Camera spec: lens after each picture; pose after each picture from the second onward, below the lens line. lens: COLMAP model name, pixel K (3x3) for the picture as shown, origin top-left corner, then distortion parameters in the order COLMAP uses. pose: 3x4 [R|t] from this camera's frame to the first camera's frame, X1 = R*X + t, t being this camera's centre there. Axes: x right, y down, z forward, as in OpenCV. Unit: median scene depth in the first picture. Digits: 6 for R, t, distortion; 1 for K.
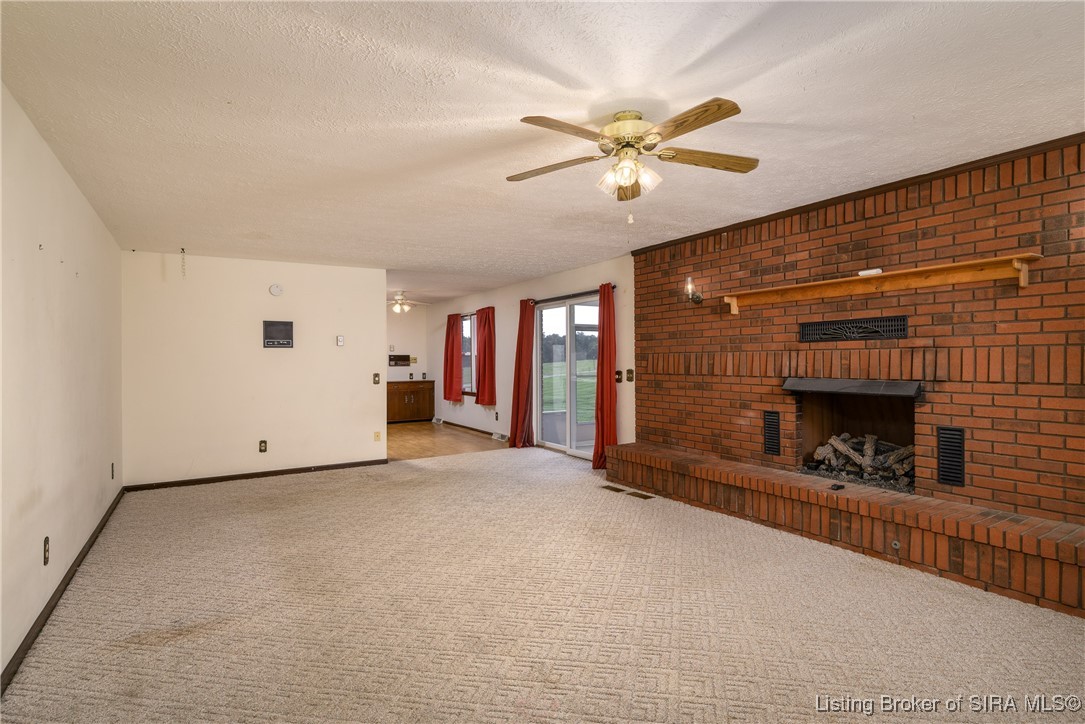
lens RADIAL K [[562.3, 0, 542.5], [0, 562.3, 362.0], [0, 0, 1]] dist [0.000332, 0.000002]
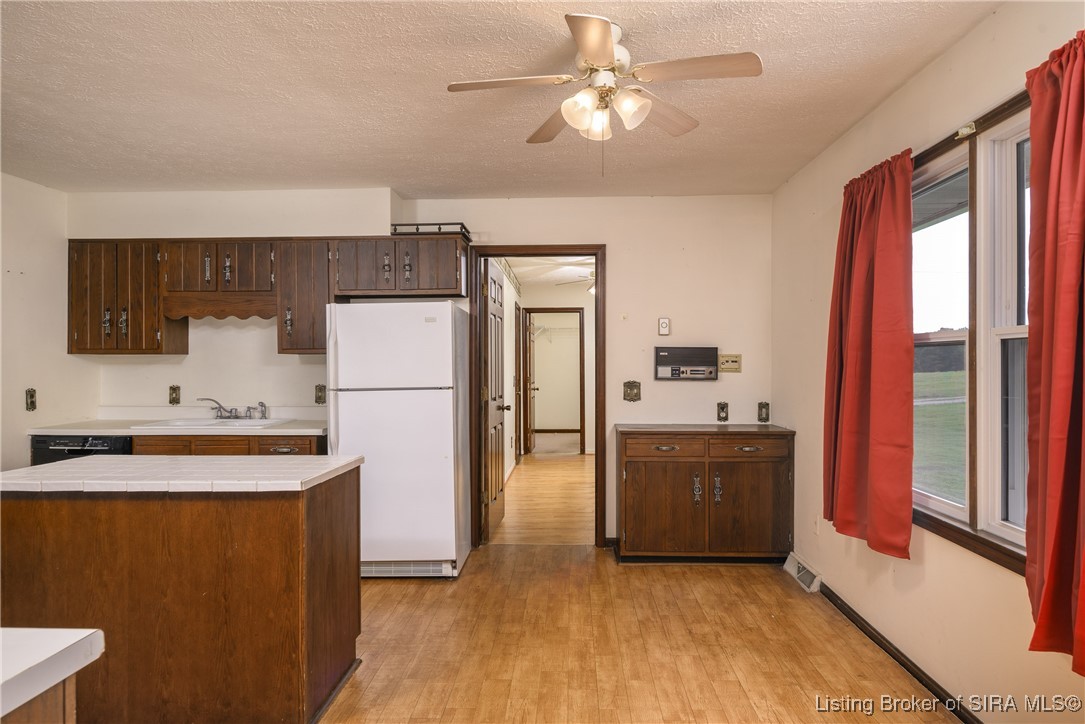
lens RADIAL K [[680.9, 0, 542.5], [0, 680.9, 362.0], [0, 0, 1]] dist [-0.005505, -0.000250]
pose [[0.838077, 0.012802, -0.545402, -0.107660], [-0.012749, 0.999911, 0.003880, -0.004114], [0.545403, 0.003702, 0.838166, 0.623187]]
